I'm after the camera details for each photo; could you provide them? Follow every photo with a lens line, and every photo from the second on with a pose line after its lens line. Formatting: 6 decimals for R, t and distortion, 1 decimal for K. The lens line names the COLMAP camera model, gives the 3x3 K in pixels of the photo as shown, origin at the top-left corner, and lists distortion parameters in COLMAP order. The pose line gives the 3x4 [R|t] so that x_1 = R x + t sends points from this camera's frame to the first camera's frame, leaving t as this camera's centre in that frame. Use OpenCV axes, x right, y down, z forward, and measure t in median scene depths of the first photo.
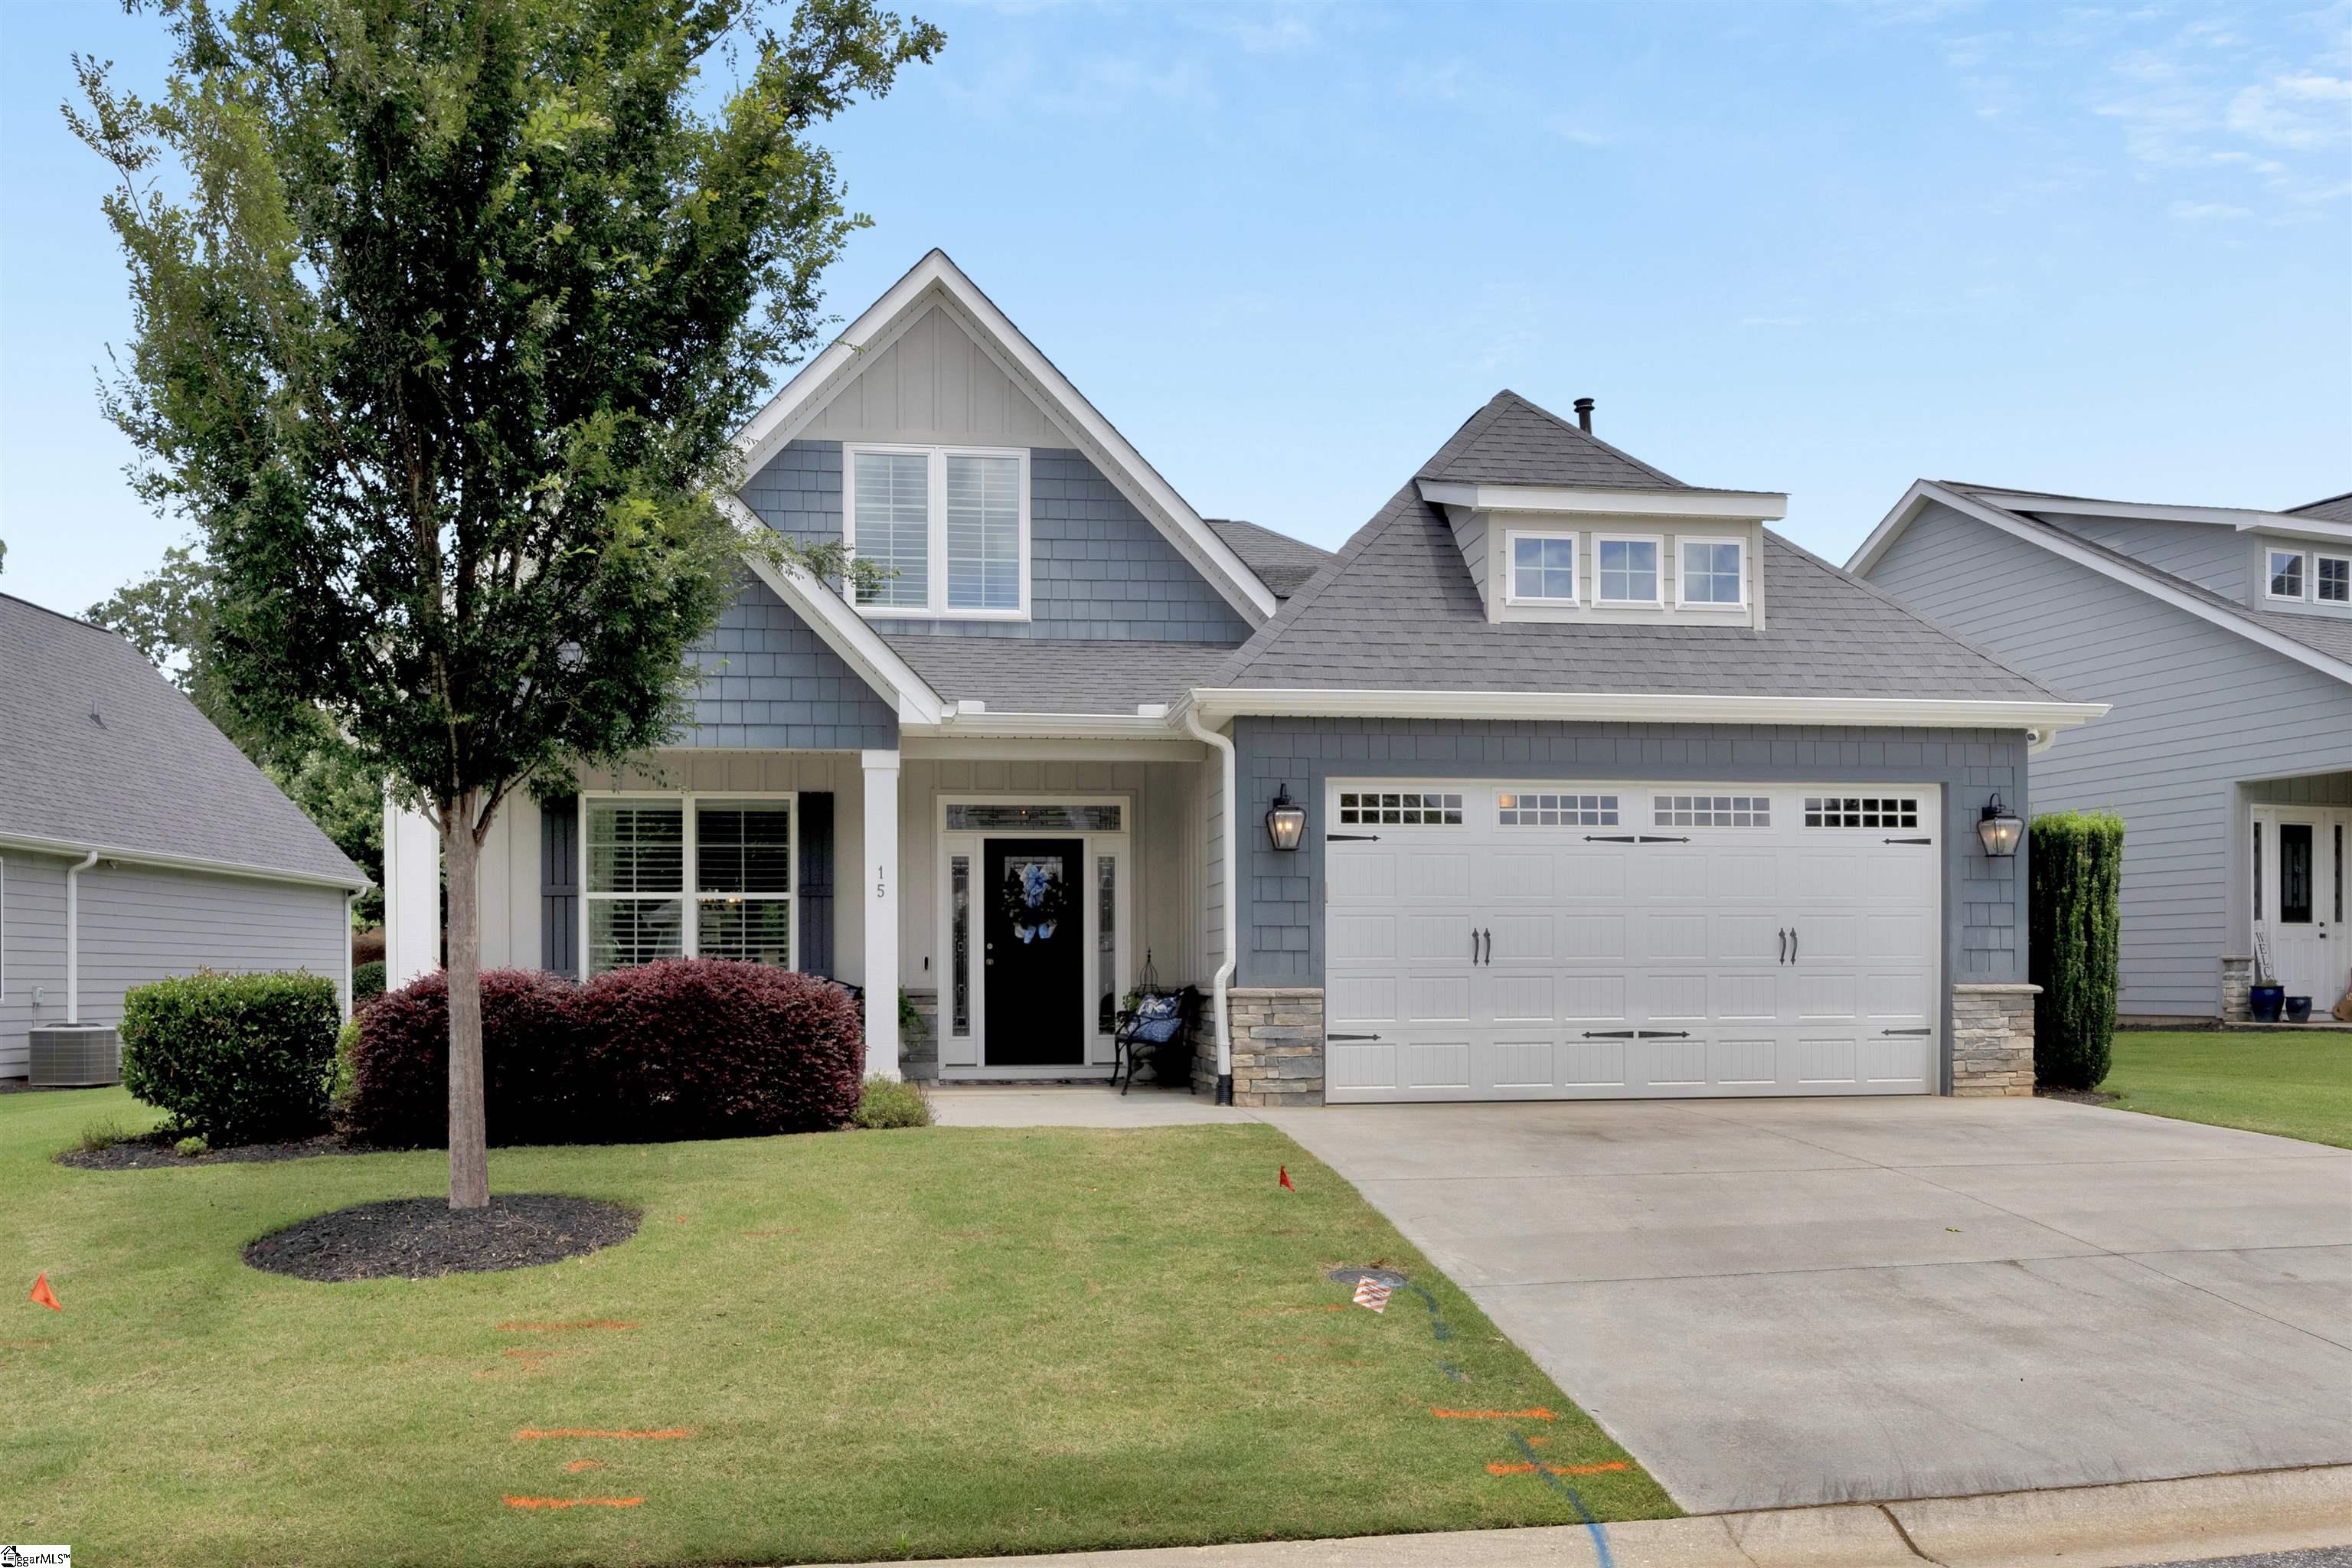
lens RADIAL K [[1040.7, 0, 858.1], [0, 1040.7, 967.2], [0, 0, 1]] dist [-0.001556, -0.000088]
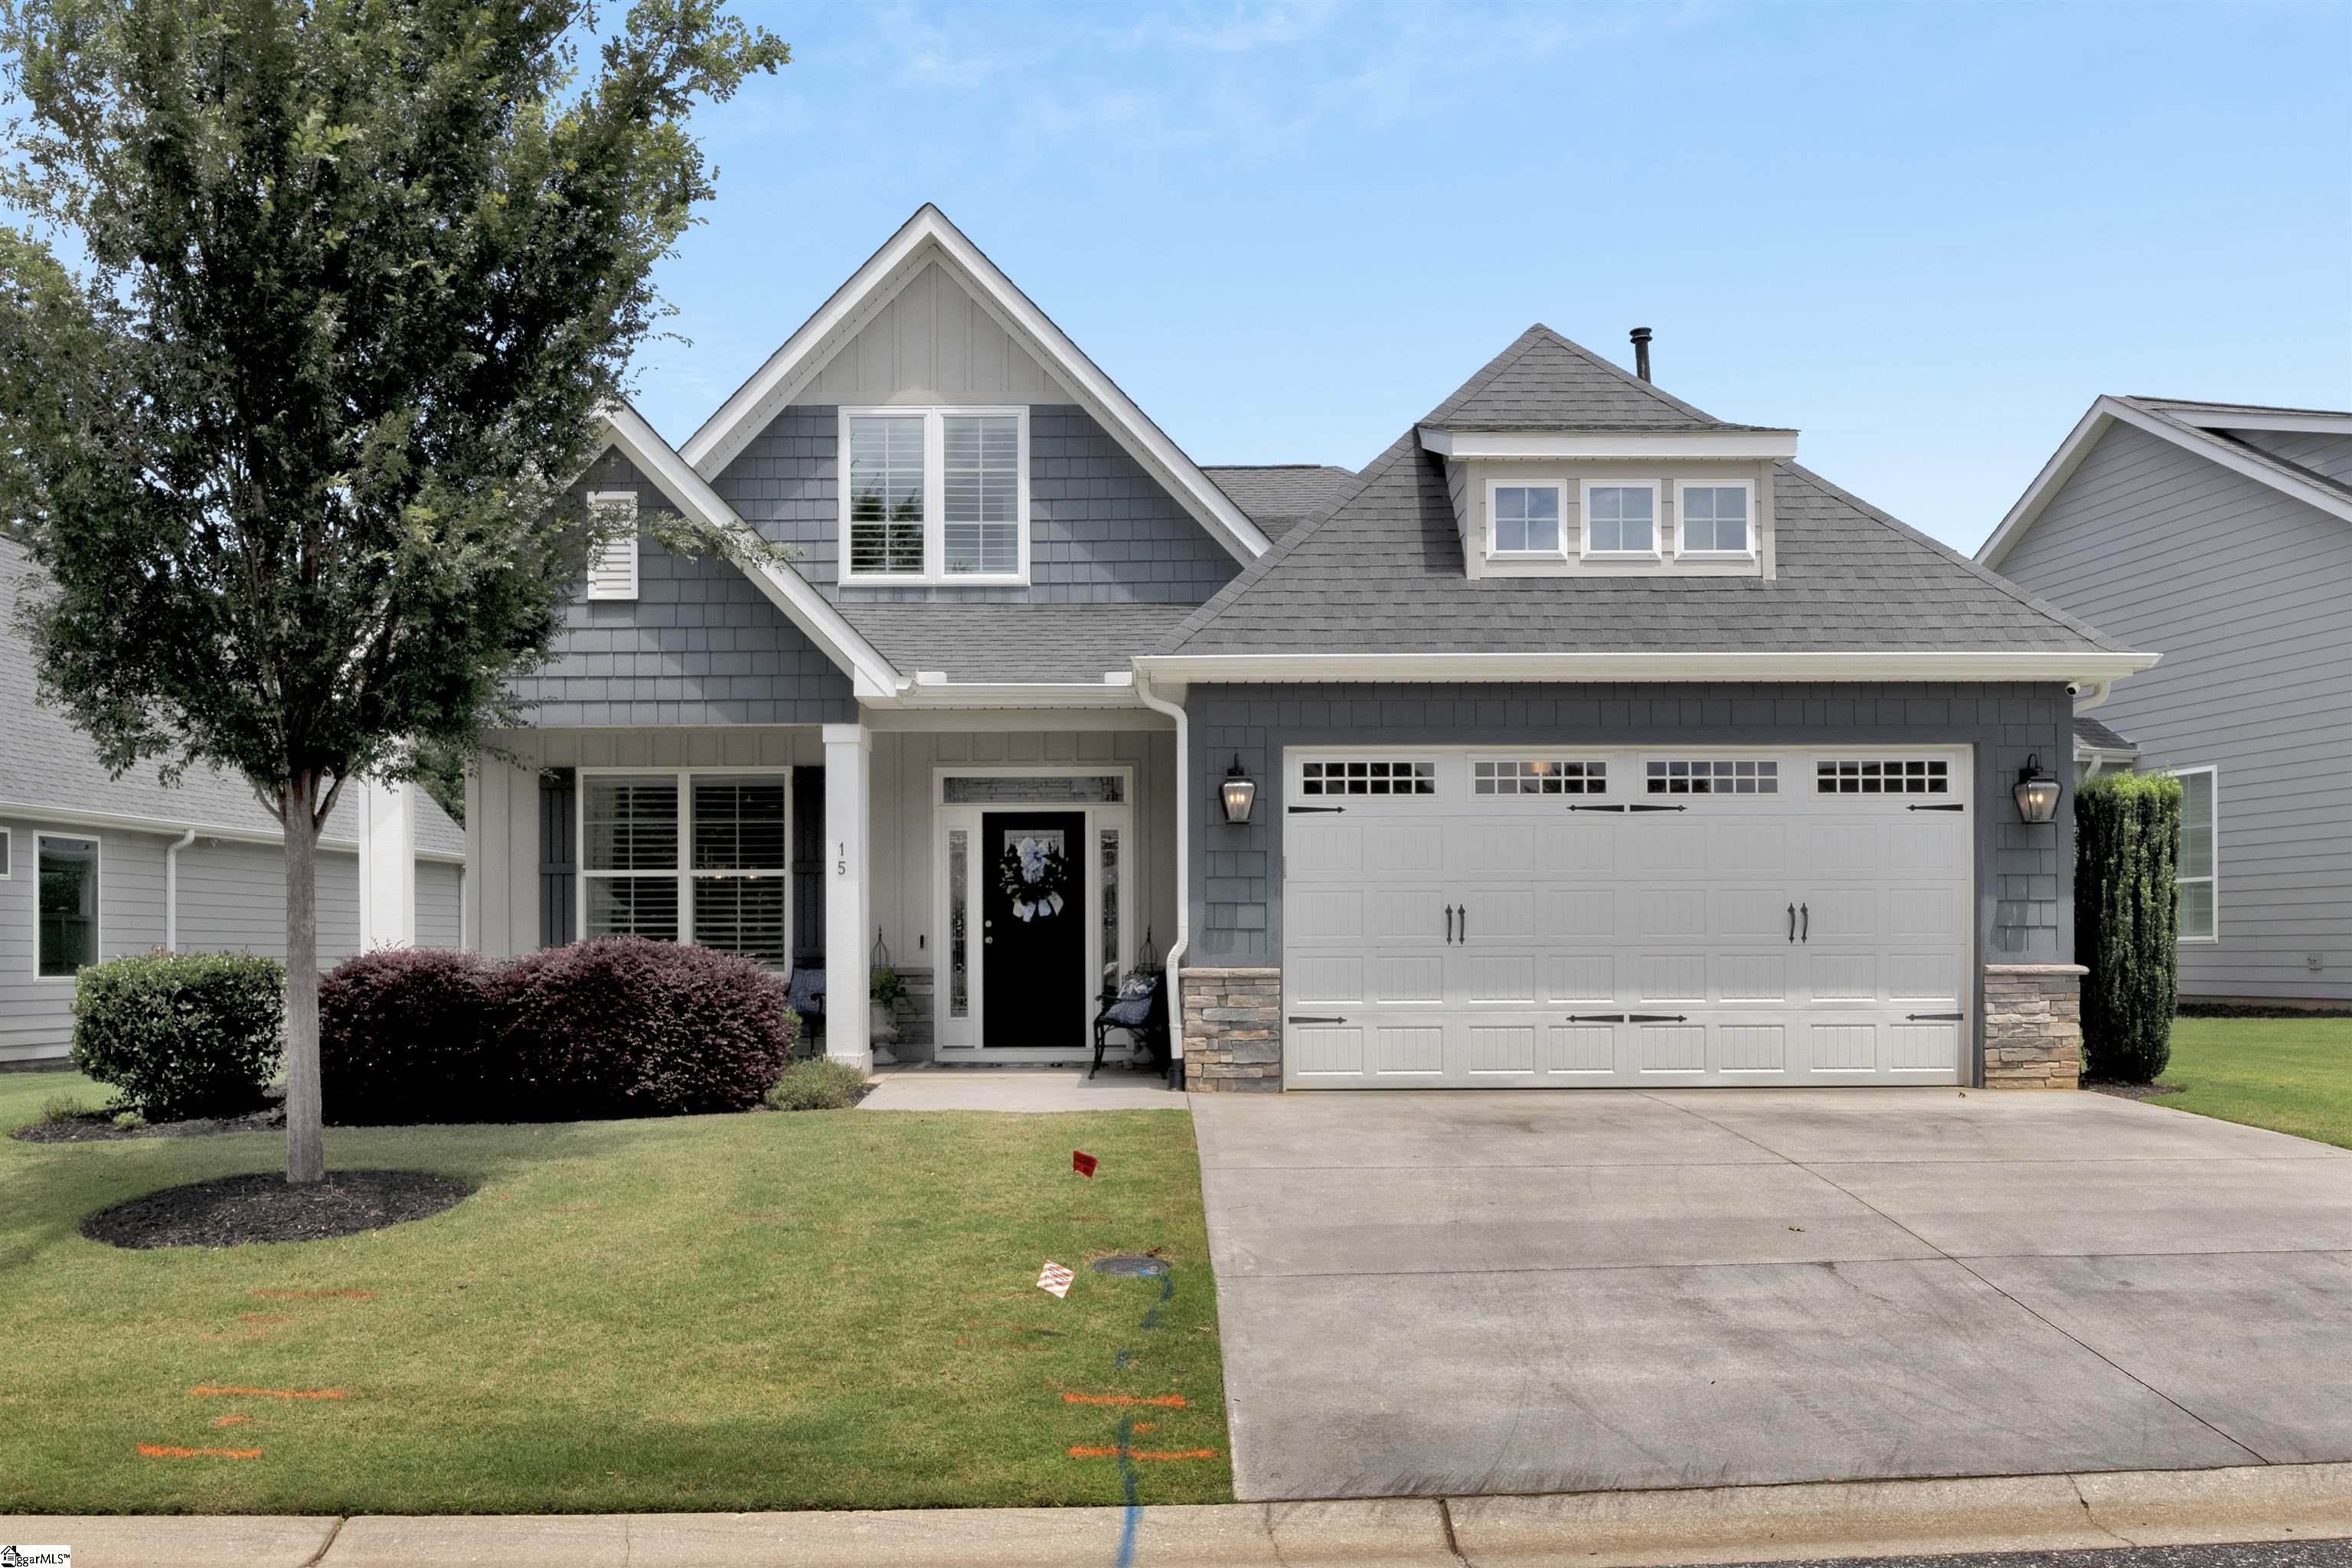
lens RADIAL K [[1076.8, 0, 816.7], [0, 1076.8, 944.2], [0, 0, 1]] dist [-0.000676, -0.000433]
pose [[0.997195, -0.000934, -0.074839, 0.102508], [0.000863, 0.999999, -0.000985, -0.001361], [0.074840, 0.000918, 0.997195, -0.012879]]
